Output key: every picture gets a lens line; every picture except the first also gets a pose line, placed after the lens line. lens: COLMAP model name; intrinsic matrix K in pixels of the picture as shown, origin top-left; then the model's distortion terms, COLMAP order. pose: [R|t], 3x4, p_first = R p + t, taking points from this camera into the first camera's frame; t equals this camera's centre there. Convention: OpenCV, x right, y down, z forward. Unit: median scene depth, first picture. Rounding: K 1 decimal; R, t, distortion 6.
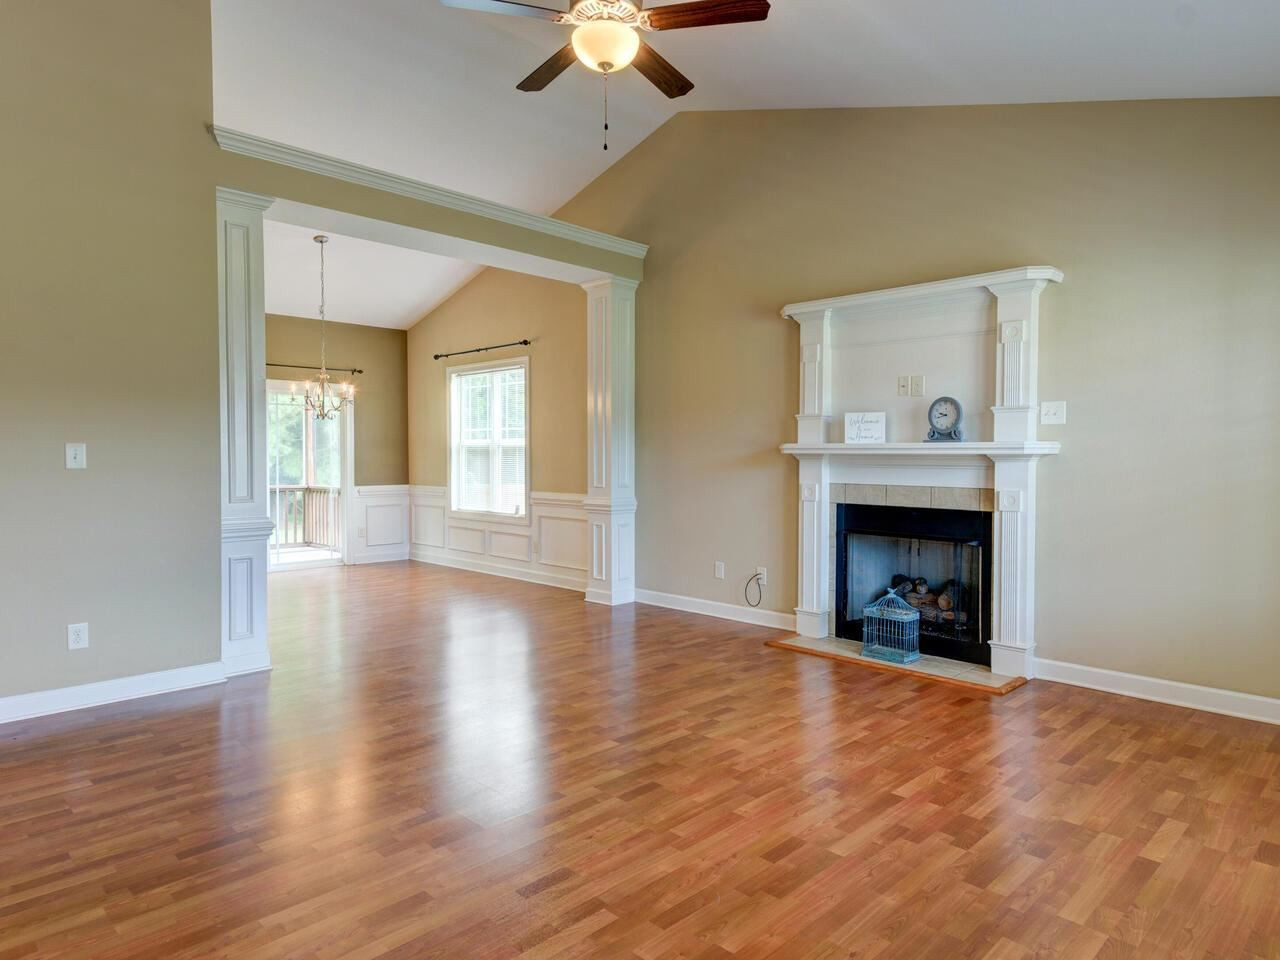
lens RADIAL K [[759.5, 0, 642.4], [0, 759.5, 472.3], [0, 0, 1]] dist [0.028021, -0.000639]
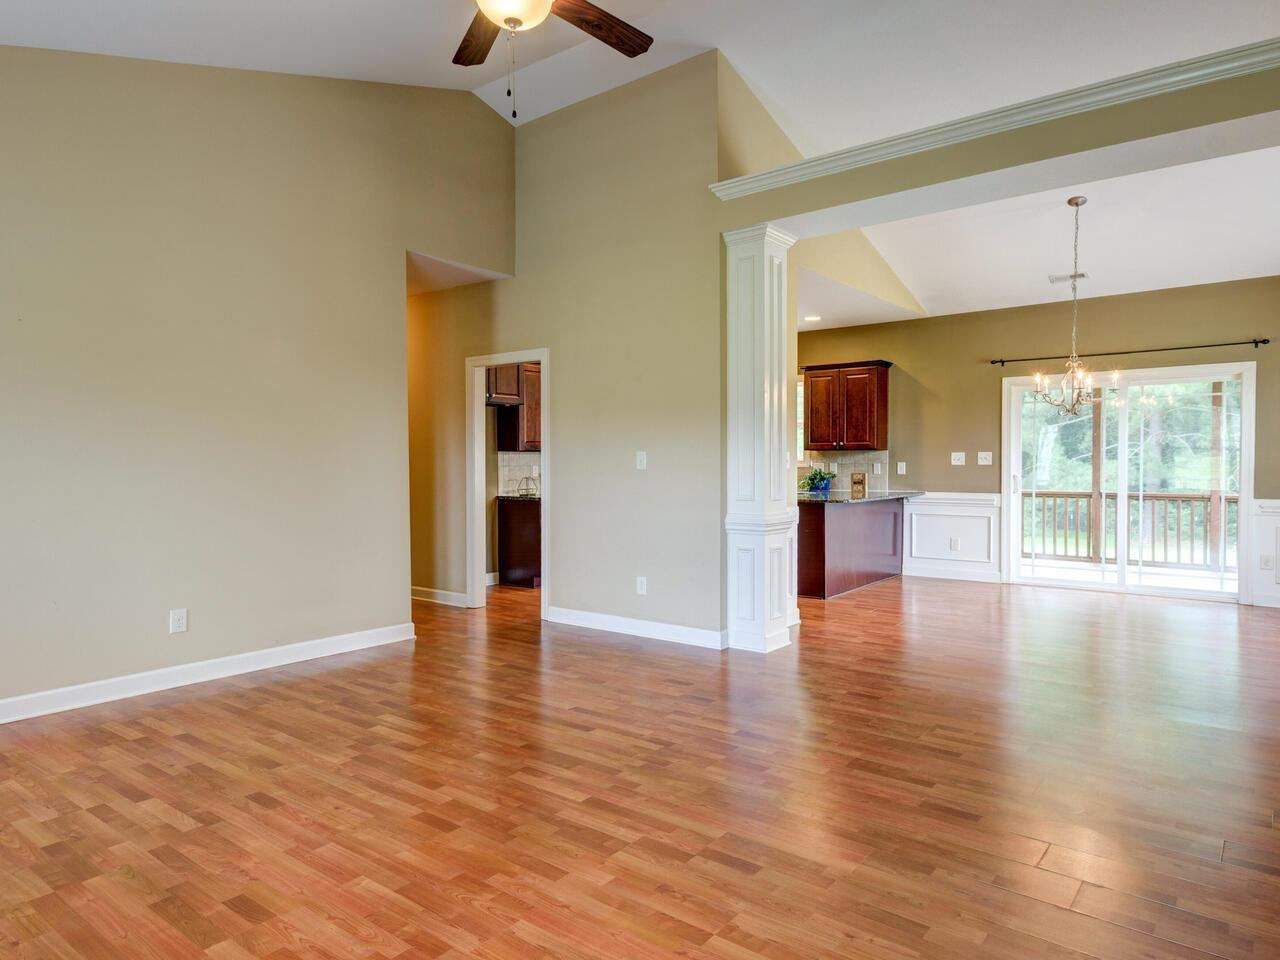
lens RADIAL K [[759.5, 0, 642.4], [0, 759.5, 472.3], [0, 0, 1]] dist [0.028021, -0.000639]
pose [[0.170515, 0.009704, -0.985307, 0.592781], [-0.016337, 0.999842, 0.007020, -0.007378], [0.985220, 0.014900, 0.170647, 0.682312]]
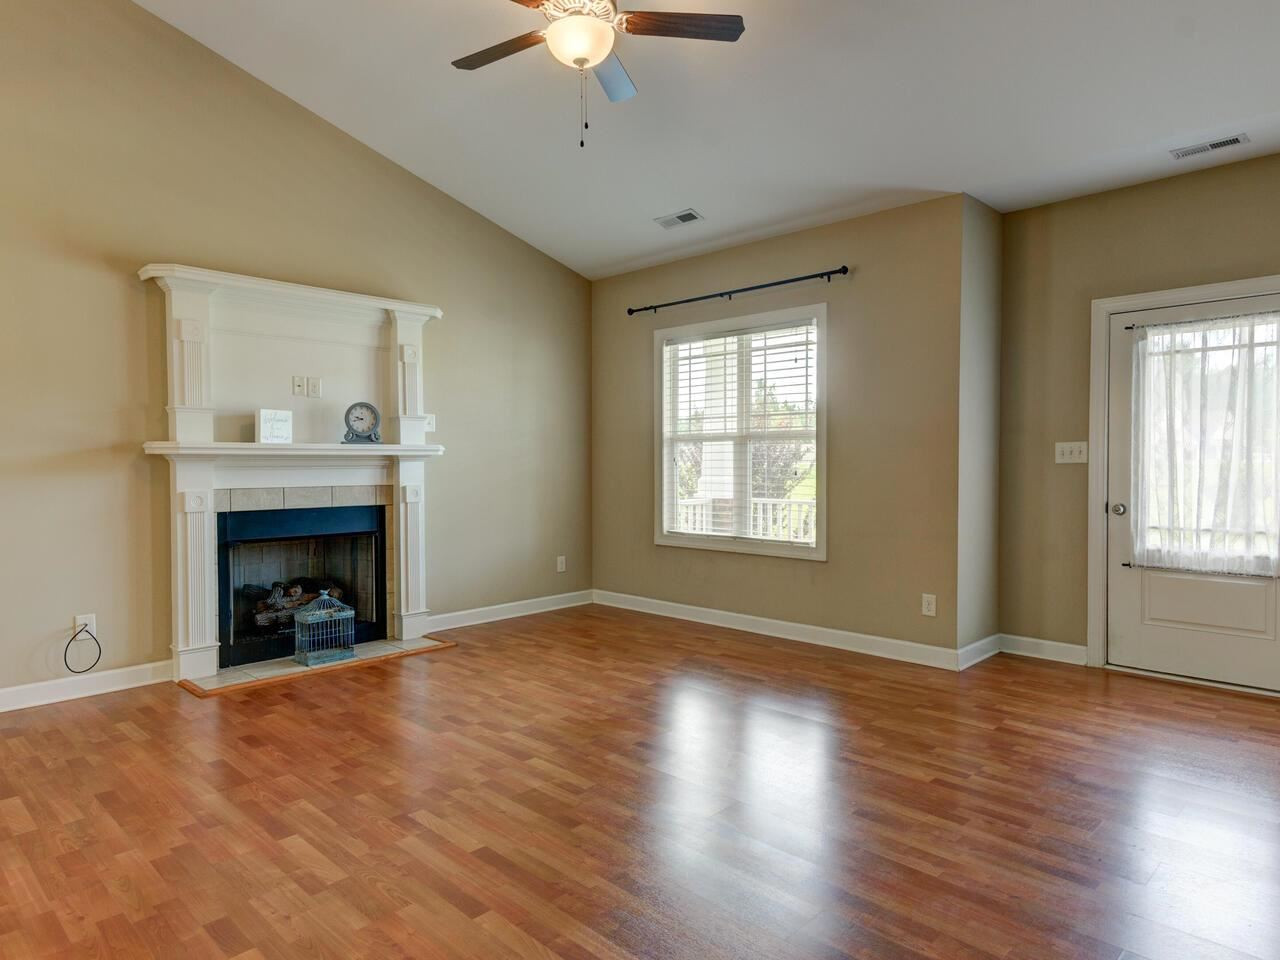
lens RADIAL K [[822.8, 0, 574.5], [0, 822.8, 484.9], [0, 0, 1]] dist [0.013701, 0.002212]
pose [[0.032349, -0.037738, 0.998764, -0.780040], [0.024649, 0.999013, 0.036949, -0.017544], [-0.999173, 0.023423, 0.033247, 0.674144]]
